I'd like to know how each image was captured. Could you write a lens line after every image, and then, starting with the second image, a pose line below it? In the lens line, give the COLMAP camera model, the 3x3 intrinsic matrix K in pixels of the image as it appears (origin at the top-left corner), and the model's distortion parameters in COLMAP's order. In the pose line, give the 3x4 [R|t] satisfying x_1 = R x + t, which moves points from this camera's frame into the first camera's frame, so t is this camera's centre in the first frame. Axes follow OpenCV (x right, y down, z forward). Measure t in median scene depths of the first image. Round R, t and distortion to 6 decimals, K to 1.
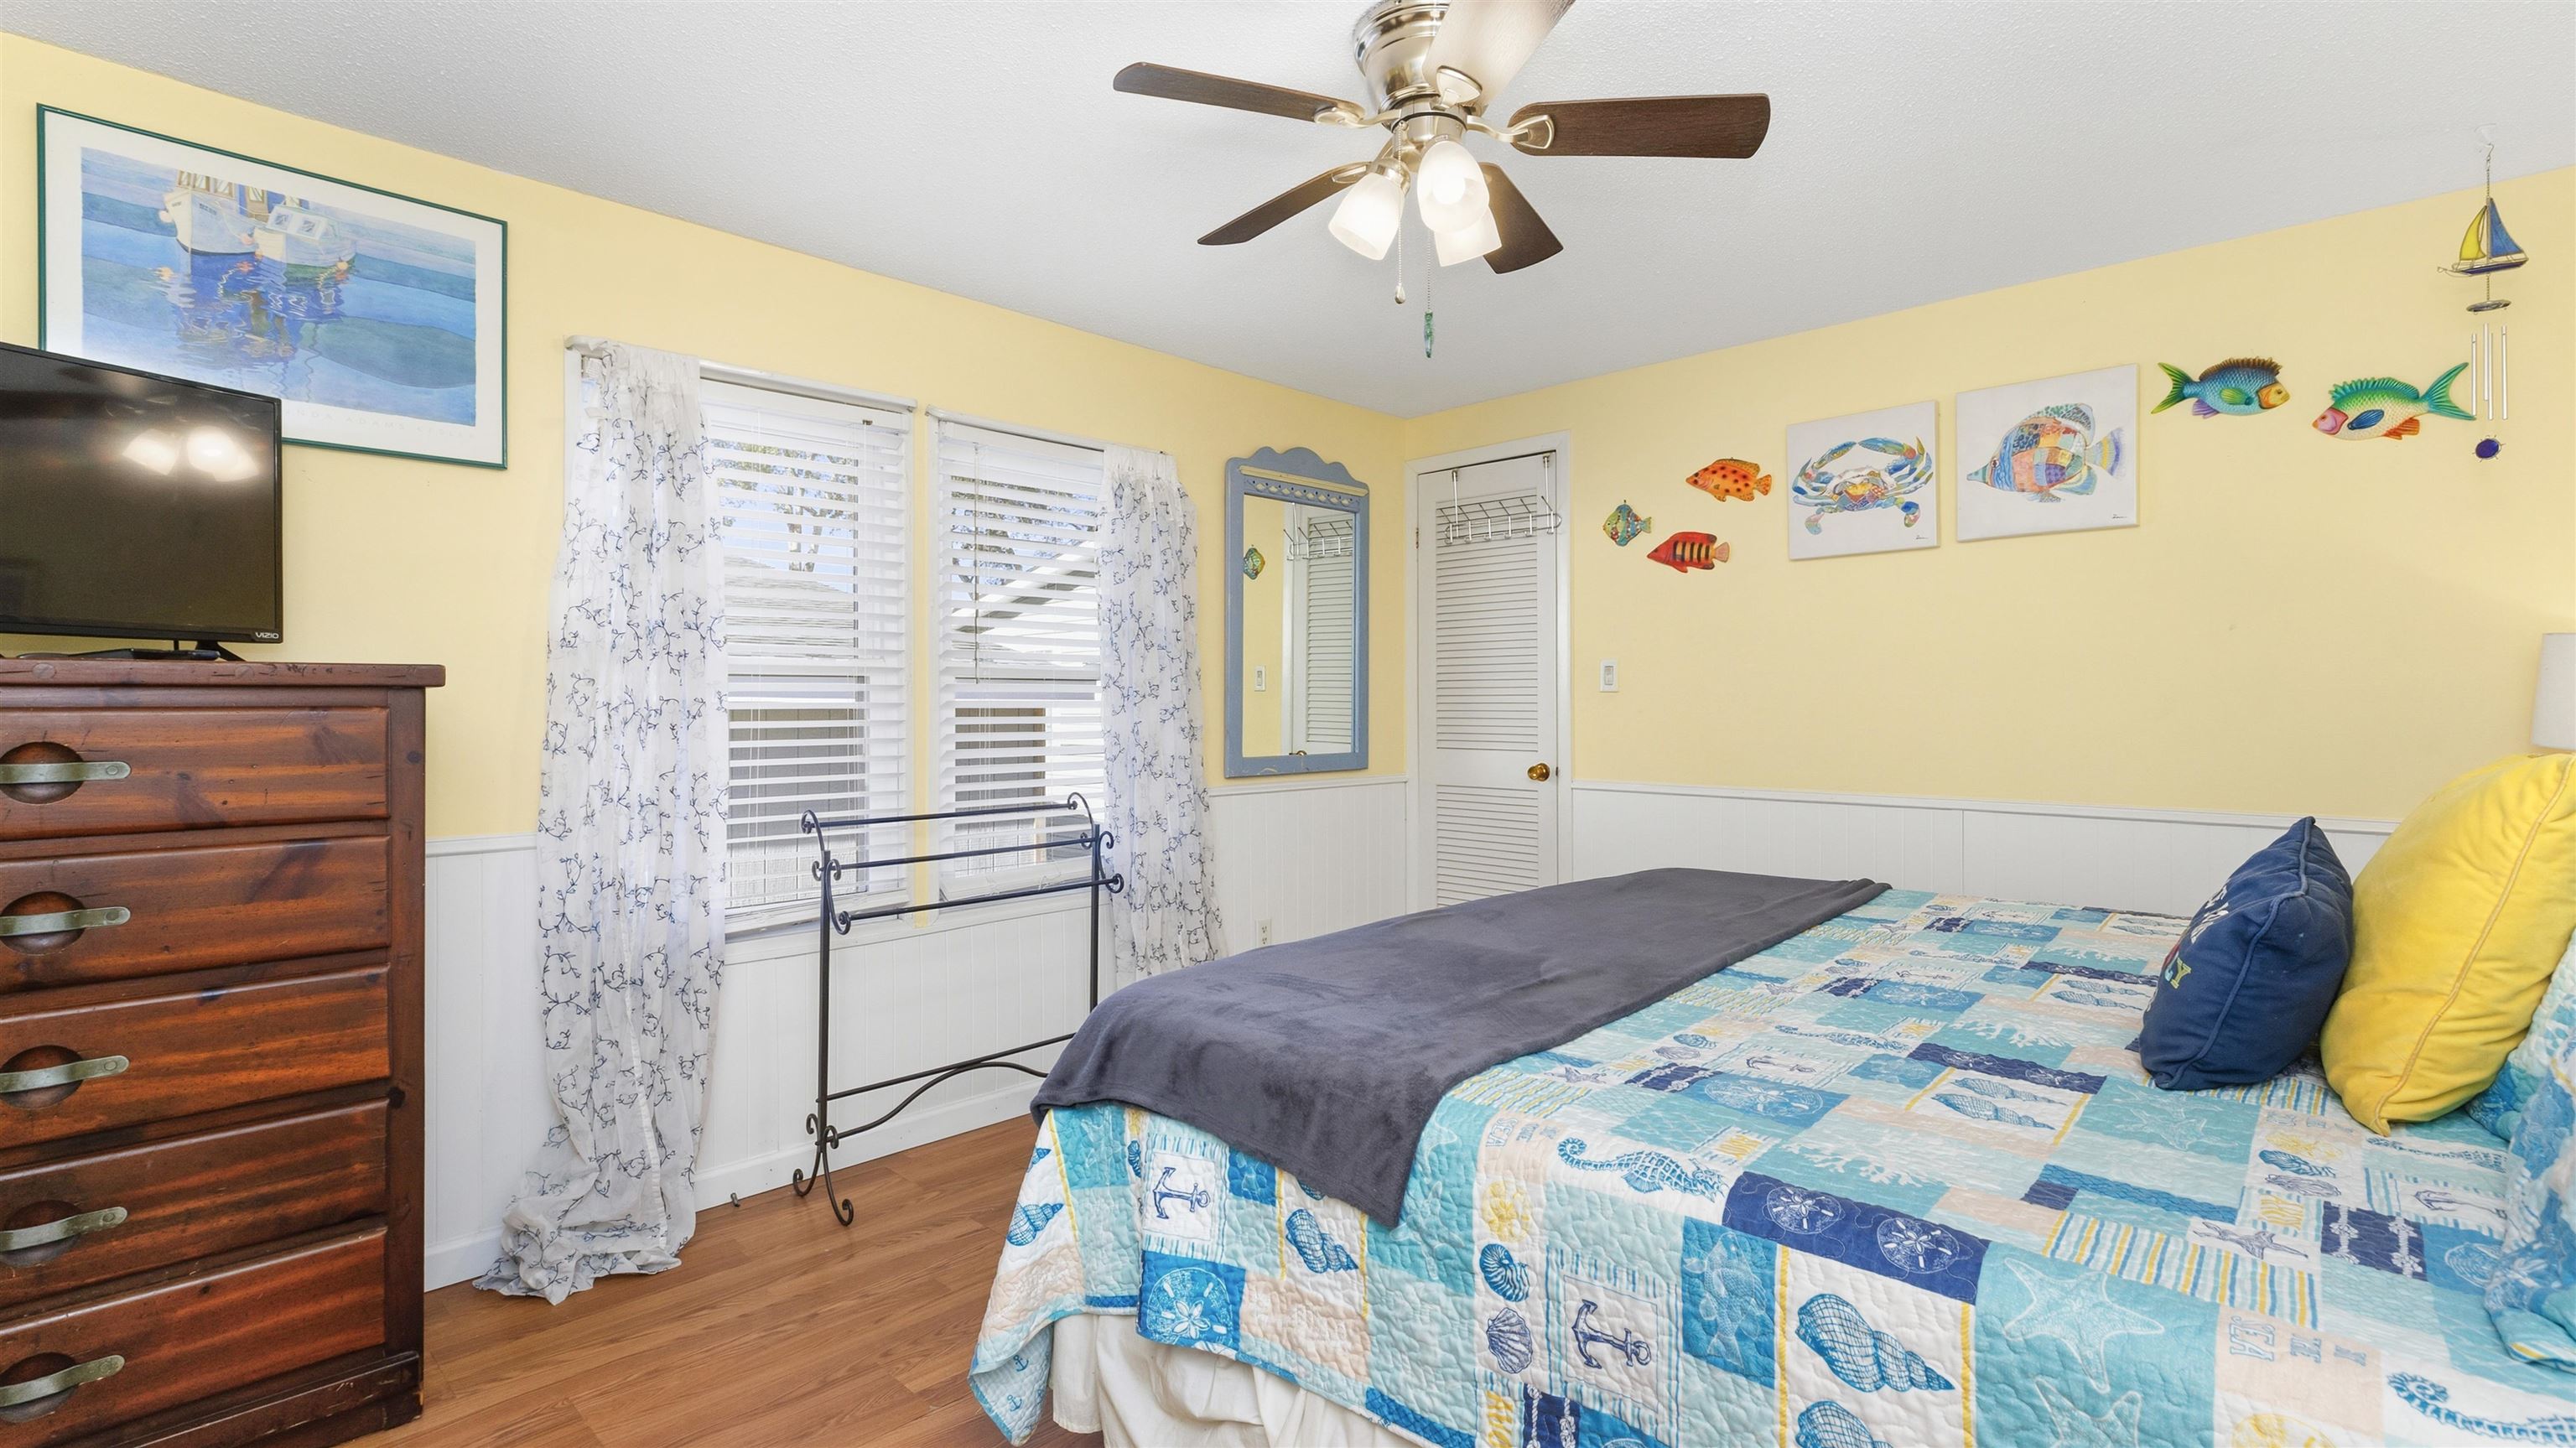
lens RADIAL K [[1173.4, 0, 1300.9], [0, 1173.4, 722.5], [0, 0, 1]] dist [0.003215, -0.000770]
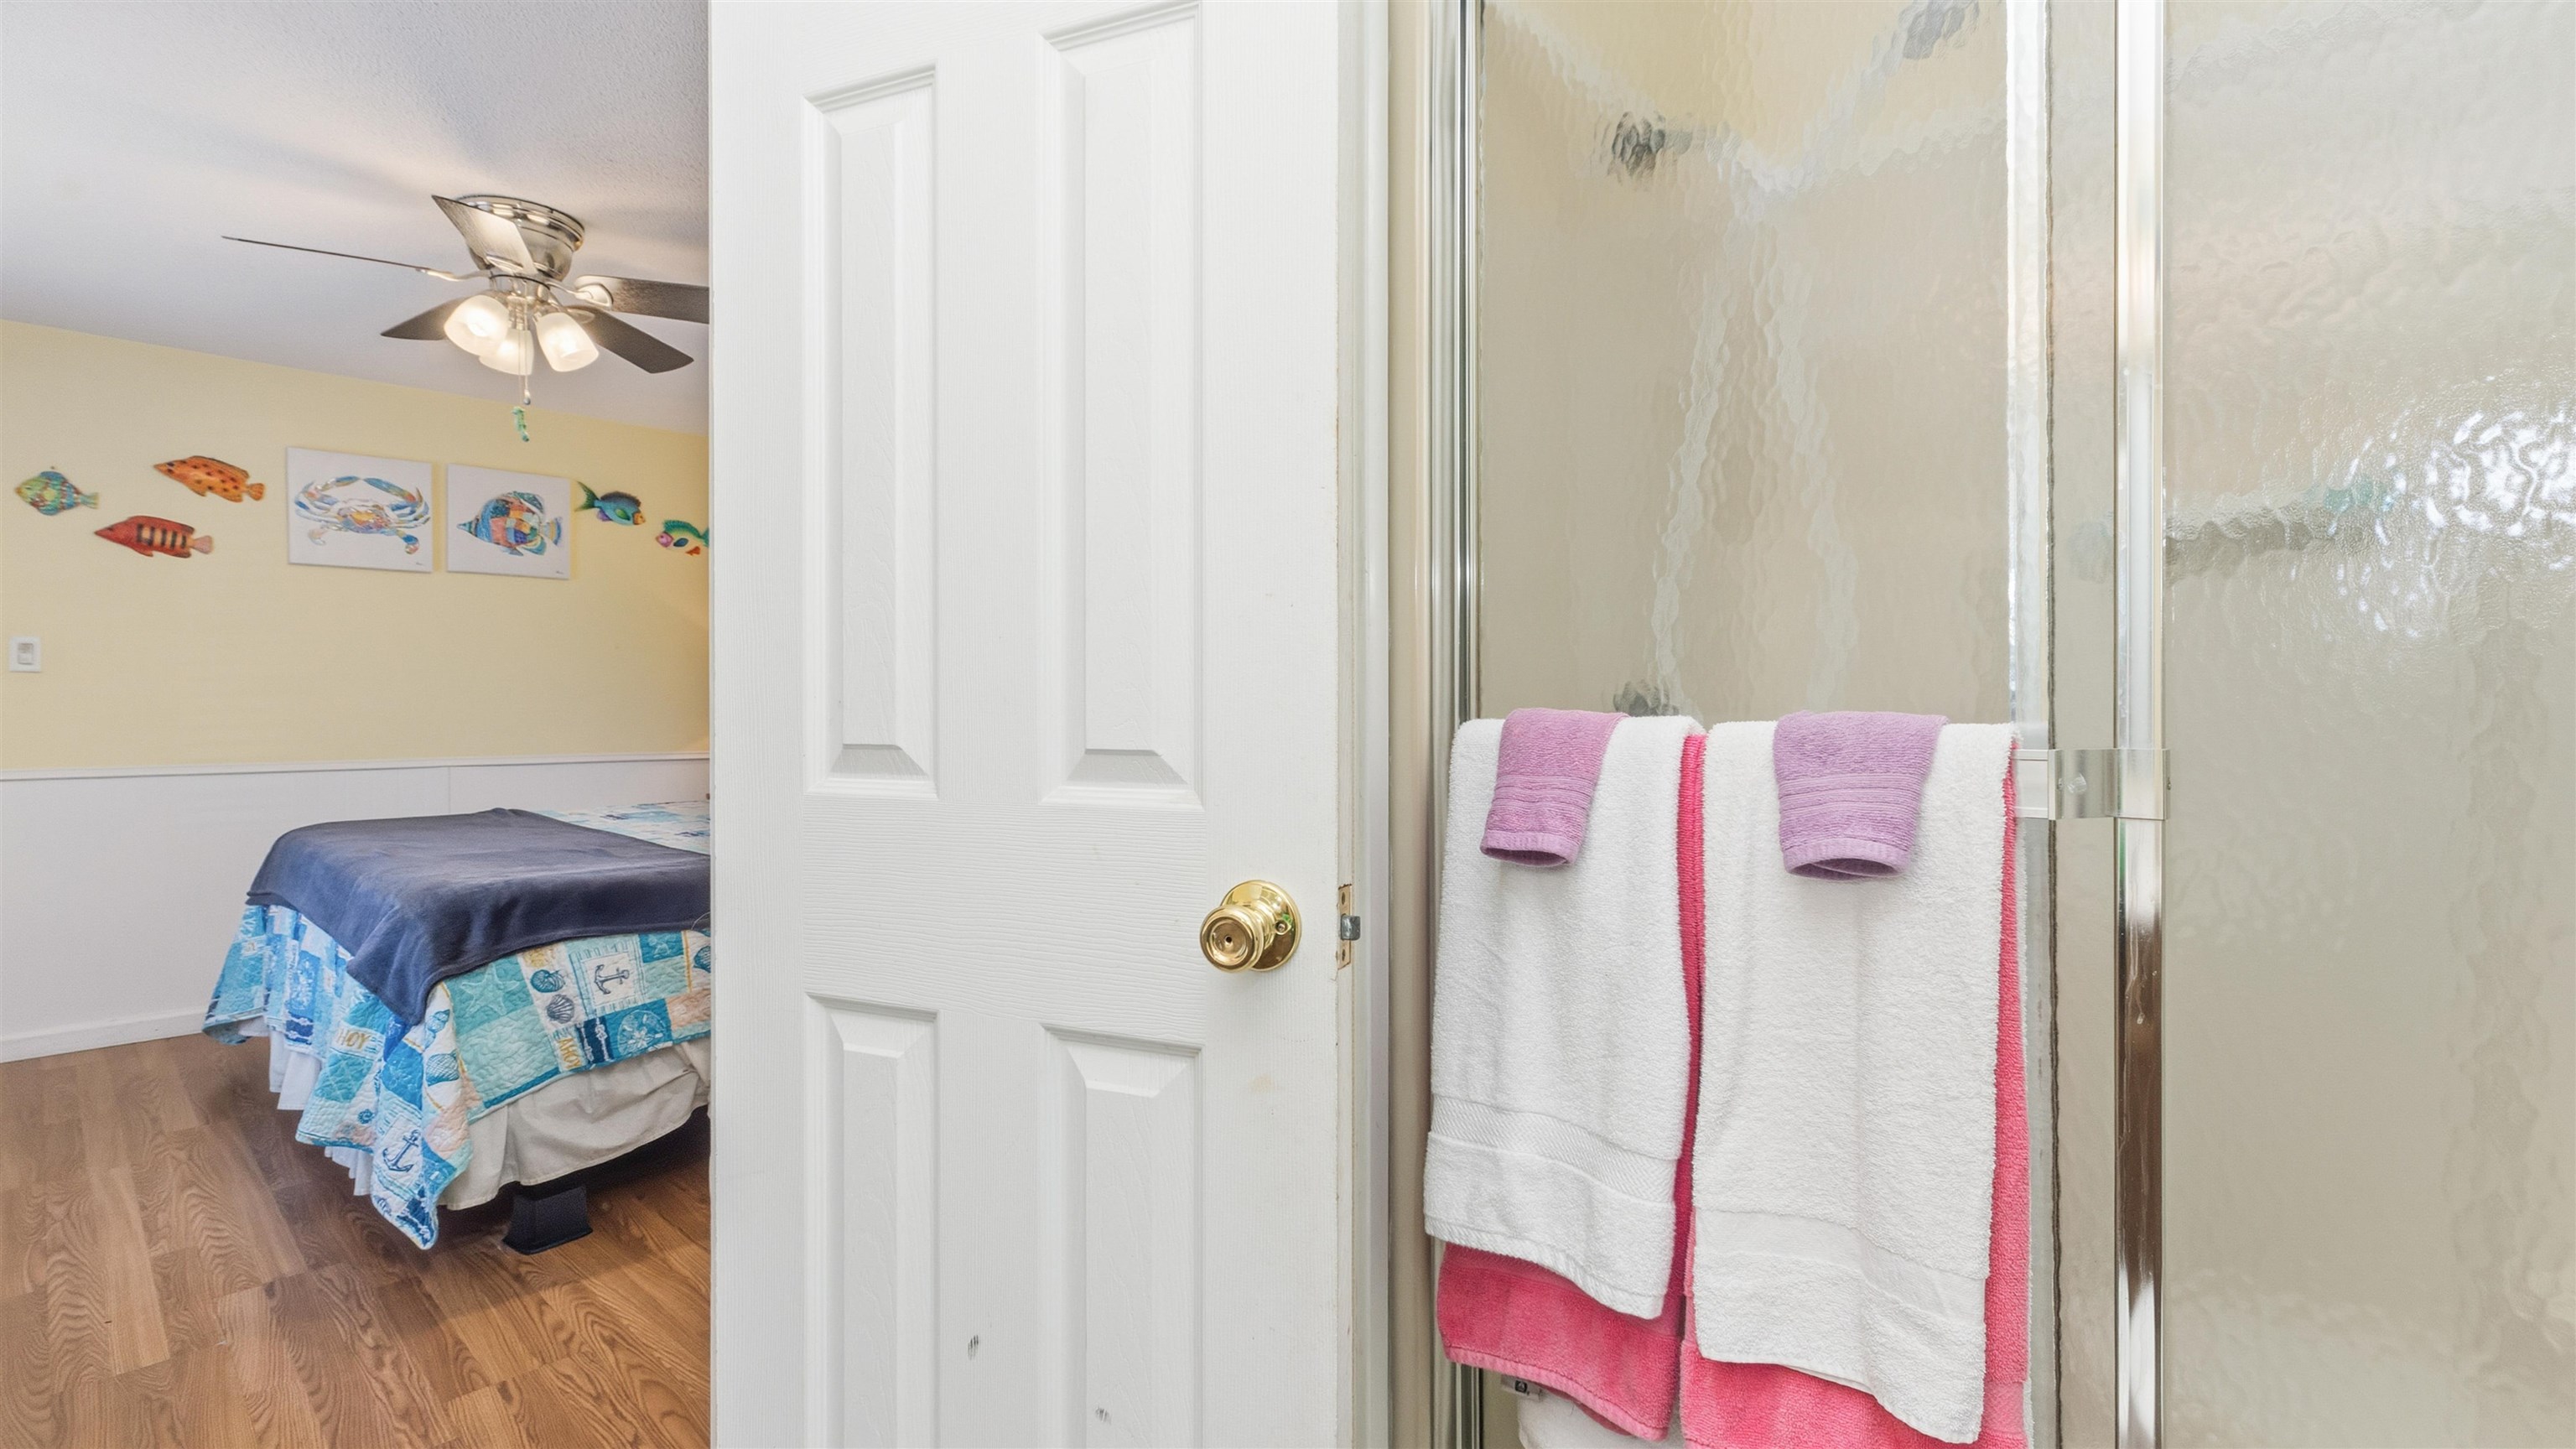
lens RADIAL K [[1173.5, 0, 1294.5], [0, 1173.5, 703.2], [0, 0, 1]] dist [0.003215, -0.000770]
pose [[-0.011259, 0.005290, 0.999923, -0.868220], [0.012631, 0.999907, -0.005148, 0.020503], [-0.999857, 0.012572, -0.011325, 0.032047]]
